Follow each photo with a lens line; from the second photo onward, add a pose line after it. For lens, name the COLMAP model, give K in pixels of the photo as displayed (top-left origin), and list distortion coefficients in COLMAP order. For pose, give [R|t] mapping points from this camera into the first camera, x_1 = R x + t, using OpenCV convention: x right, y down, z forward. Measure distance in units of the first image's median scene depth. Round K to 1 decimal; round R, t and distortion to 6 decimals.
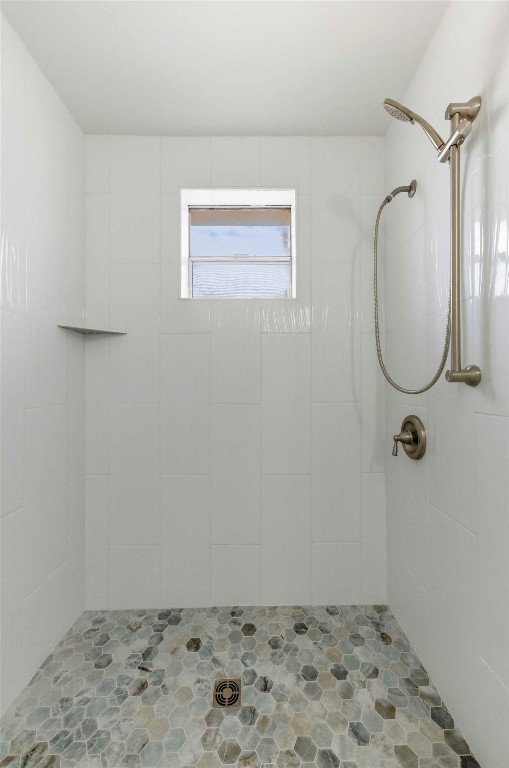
lens RADIAL K [[300.3, 0, 254.5], [0, 300.3, 384.0], [0, 0, 1]] dist [0.011880, -0.000025]
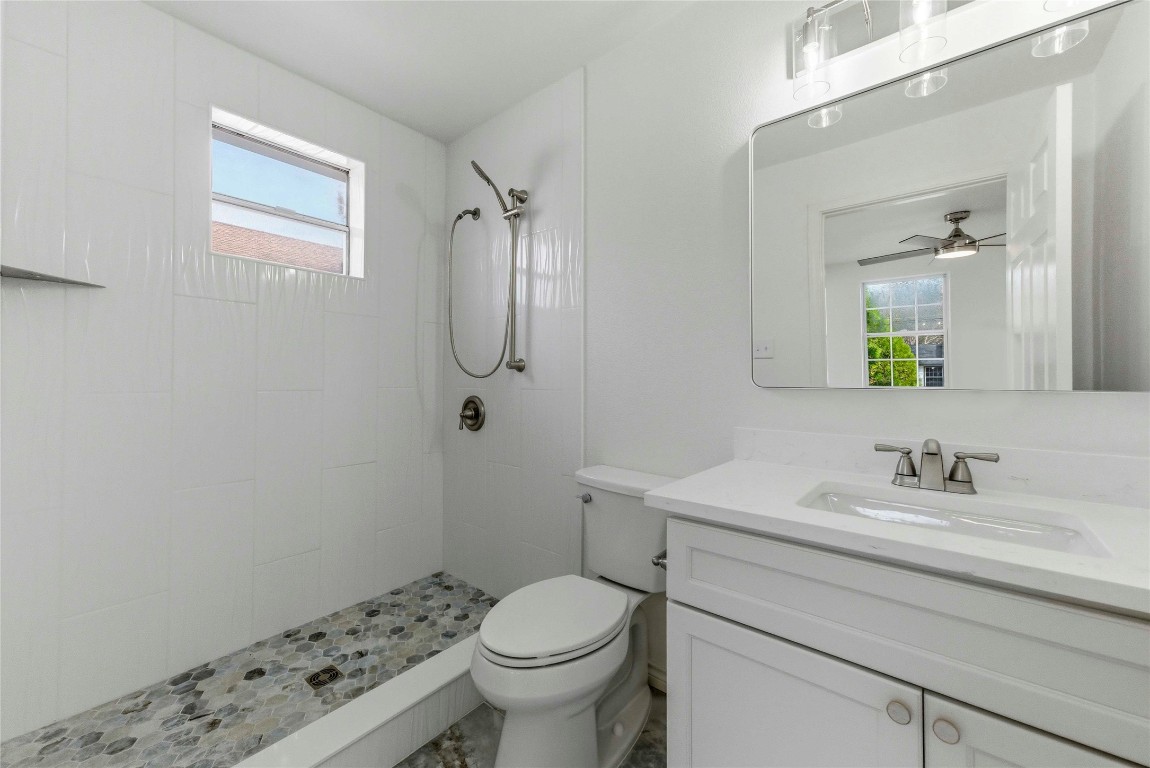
lens RADIAL K [[446.5, 0, 564.4], [0, 446.5, 376.4], [0, 0, 1]] dist [0.003409, 0.000393]
pose [[0.658282, 0.009135, 0.752716, -0.615033], [-0.014294, 0.999898, 0.000365, 0.018940], [-0.752636, -0.011000, 0.658345, -0.489697]]
